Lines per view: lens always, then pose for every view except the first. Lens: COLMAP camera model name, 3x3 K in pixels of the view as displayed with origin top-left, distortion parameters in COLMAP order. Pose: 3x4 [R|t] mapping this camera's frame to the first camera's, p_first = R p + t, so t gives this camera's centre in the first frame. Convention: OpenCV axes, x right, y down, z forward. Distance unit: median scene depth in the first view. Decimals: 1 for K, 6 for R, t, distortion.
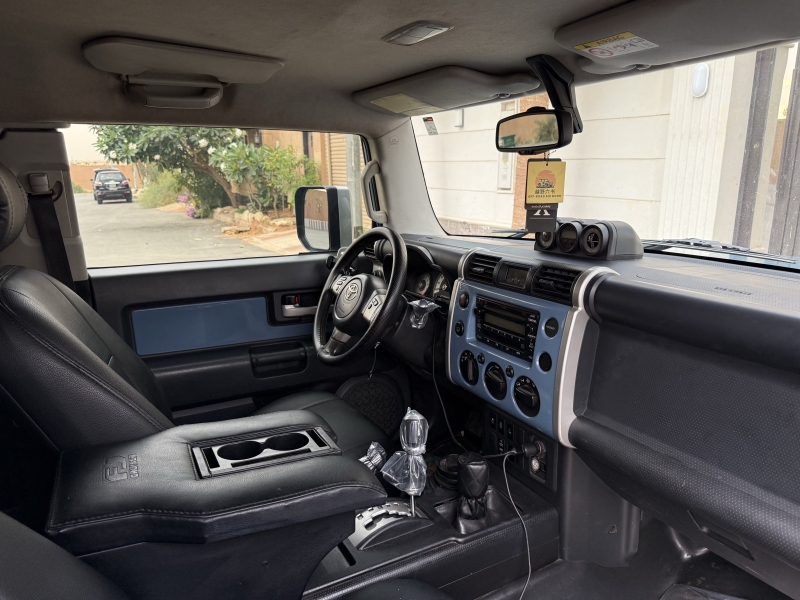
lens RADIAL K [[574.1, 0, 402.8], [0, 574.1, 307.5], [0, 0, 1]] dist [0.017458, -0.021333]
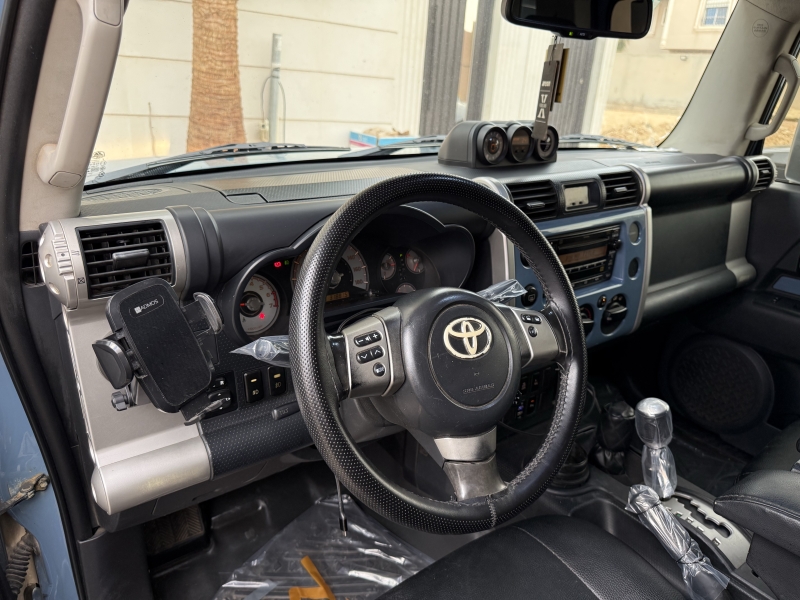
lens RADIAL K [[574.1, 0, 401.5], [0, 574.1, 301.2], [0, 0, 1]] dist [0.017458, -0.021333]
pose [[-0.159046, -0.347066, 0.924256, -0.532706], [0.179923, 0.910306, 0.372788, -0.251176], [-0.970738, 0.225586, -0.082335, 1.256945]]
